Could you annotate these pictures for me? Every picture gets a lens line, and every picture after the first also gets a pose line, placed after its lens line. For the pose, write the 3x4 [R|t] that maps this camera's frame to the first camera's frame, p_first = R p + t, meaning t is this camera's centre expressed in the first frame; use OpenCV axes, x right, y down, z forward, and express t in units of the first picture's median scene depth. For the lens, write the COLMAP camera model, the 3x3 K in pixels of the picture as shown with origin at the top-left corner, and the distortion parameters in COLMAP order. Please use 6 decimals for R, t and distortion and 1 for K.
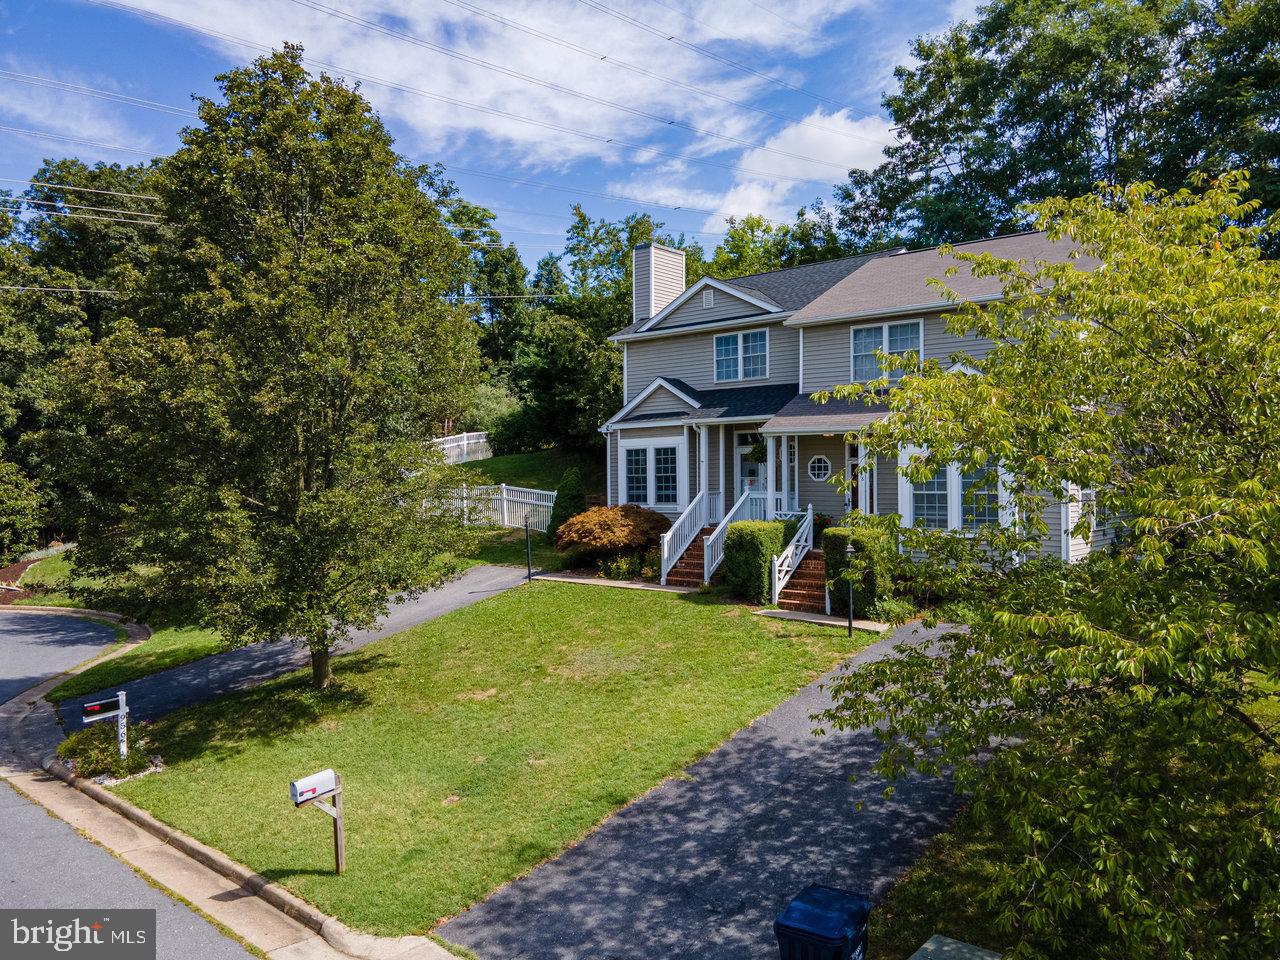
lens RADIAL K [[938.3, 0, 644.8], [0, 938.3, 473.8], [0, 0, 1]] dist [0.035741, 0.002902]
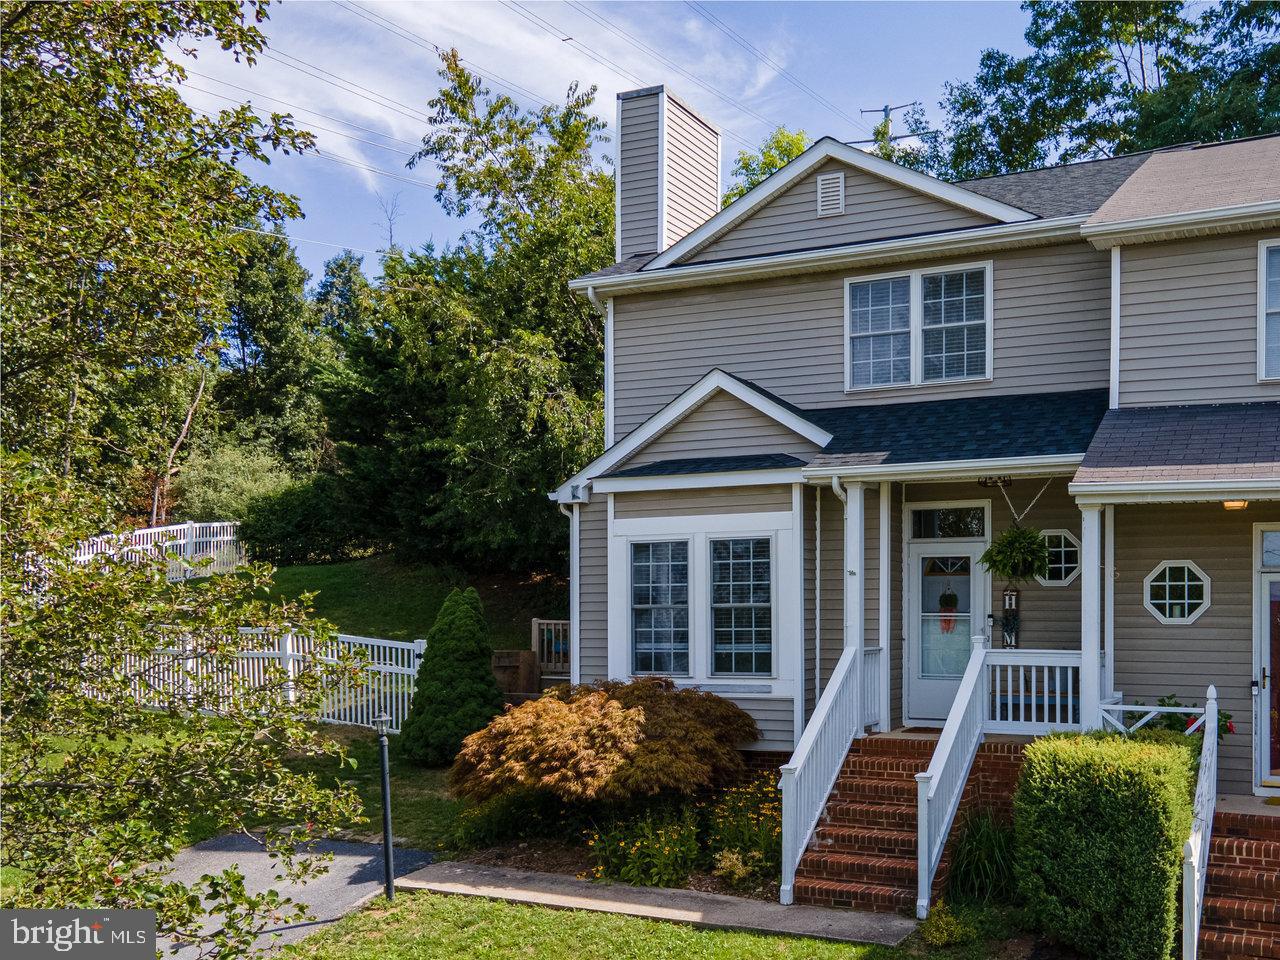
lens RADIAL K [[1197.3, 0, 834.0], [0, 1197.3, 611.3], [0, 0, 1]] dist [0.018795, 0.002200]
pose [[0.955054, 0.007329, 0.296343, -0.091033], [-0.008262, 0.999964, 0.001896, 0.002183], [-0.296318, -0.004259, 0.955080, 0.479171]]
